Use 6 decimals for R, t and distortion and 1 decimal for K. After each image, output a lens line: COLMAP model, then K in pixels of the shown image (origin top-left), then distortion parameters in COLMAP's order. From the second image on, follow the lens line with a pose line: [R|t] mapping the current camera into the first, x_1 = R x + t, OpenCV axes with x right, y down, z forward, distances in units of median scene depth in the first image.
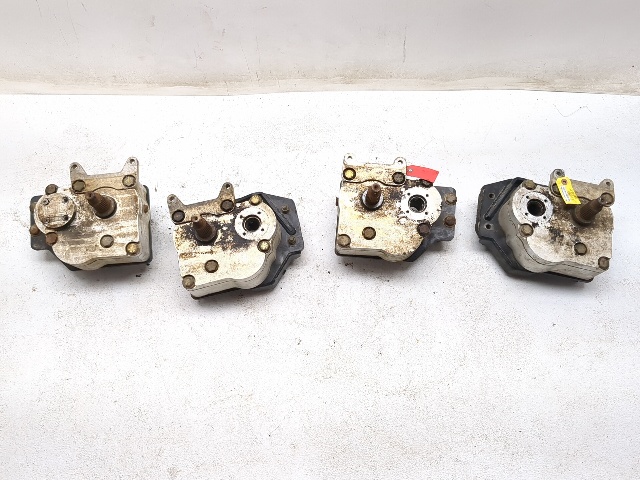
lens RADIAL K [[583.4, 0, 318.5], [0, 583.4, 237.7], [0, 0, 1]] dist [0.082116, -0.192581]
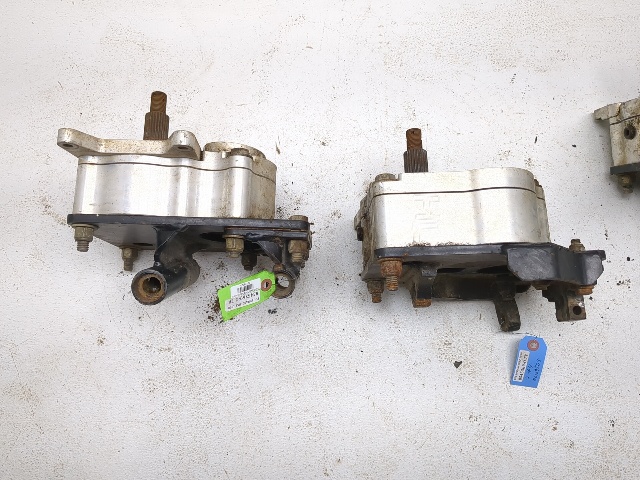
lens RADIAL K [[583.4, 0, 318.5], [0, 583.4, 237.7], [0, 0, 1]] dist [0.082116, -0.192581]
pose [[0.999703, -0.021135, 0.012146, -0.286461], [0.016844, 0.959109, 0.282537, -0.188501], [-0.017621, -0.282248, 0.959180, 0.485814]]
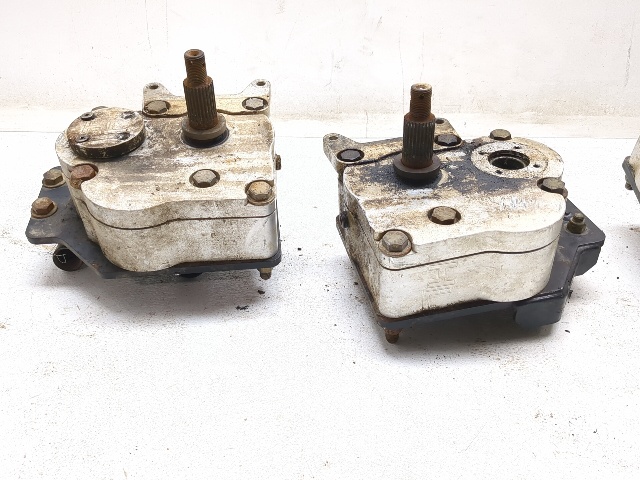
lens RADIAL K [[583.4, 0, 318.5], [0, 583.4, 237.7], [0, 0, 1]] dist [0.082116, -0.192581]
pose [[0.999919, 0.009601, 0.008318, -0.271412], [-0.003303, 0.828765, -0.559586, 0.294950], [-0.012266, 0.559514, 0.828730, 0.640388]]
